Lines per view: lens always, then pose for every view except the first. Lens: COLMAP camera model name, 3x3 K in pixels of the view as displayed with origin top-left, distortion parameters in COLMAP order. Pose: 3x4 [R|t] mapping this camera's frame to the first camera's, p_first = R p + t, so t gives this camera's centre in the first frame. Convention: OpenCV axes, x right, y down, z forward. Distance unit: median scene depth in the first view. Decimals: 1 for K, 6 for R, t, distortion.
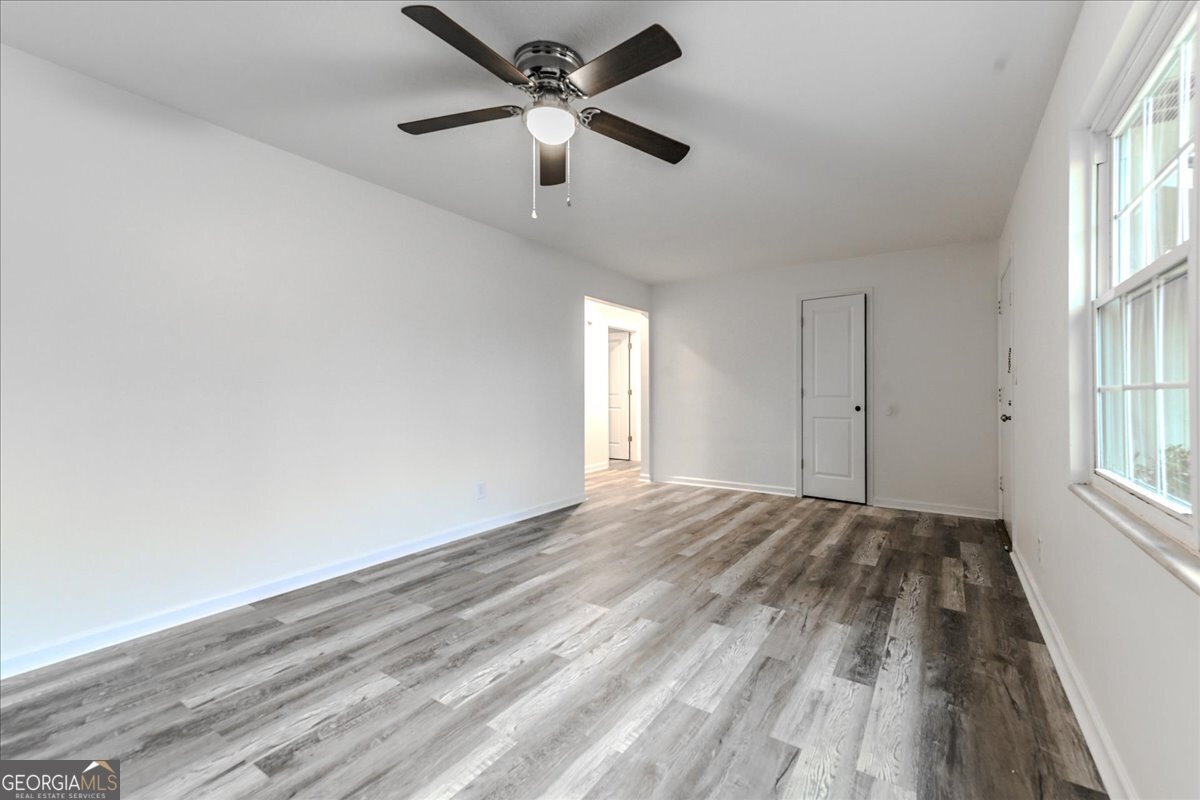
lens RADIAL K [[470.7, 0, 604.8], [0, 470.7, 400.0], [0, 0, 1]] dist [0.009118, 0.004913]
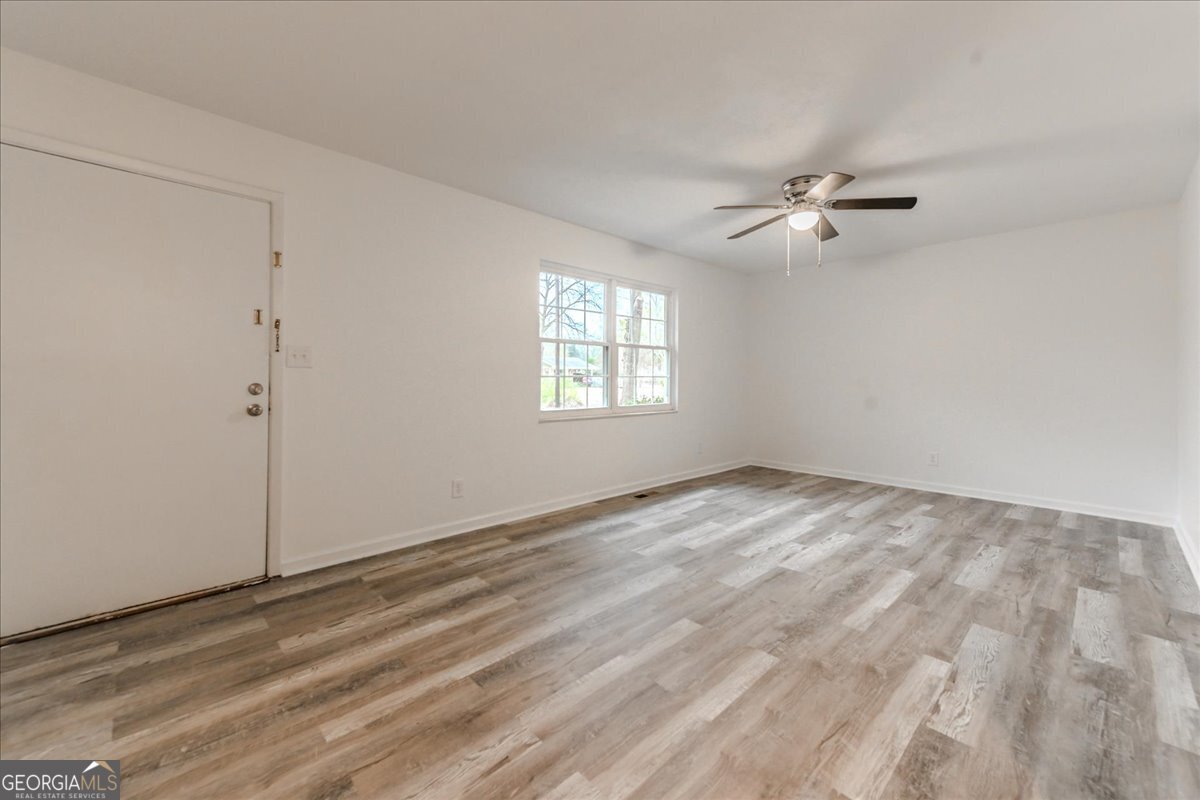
lens RADIAL K [[470.7, 0, 604.8], [0, 470.7, 400.0], [0, 0, 1]] dist [0.009118, 0.004913]
pose [[-0.986016, -0.013912, 0.166069, 0.197643], [-0.003550, 0.998037, 0.062530, -0.027438], [-0.166613, 0.061066, -0.984130, 1.778368]]
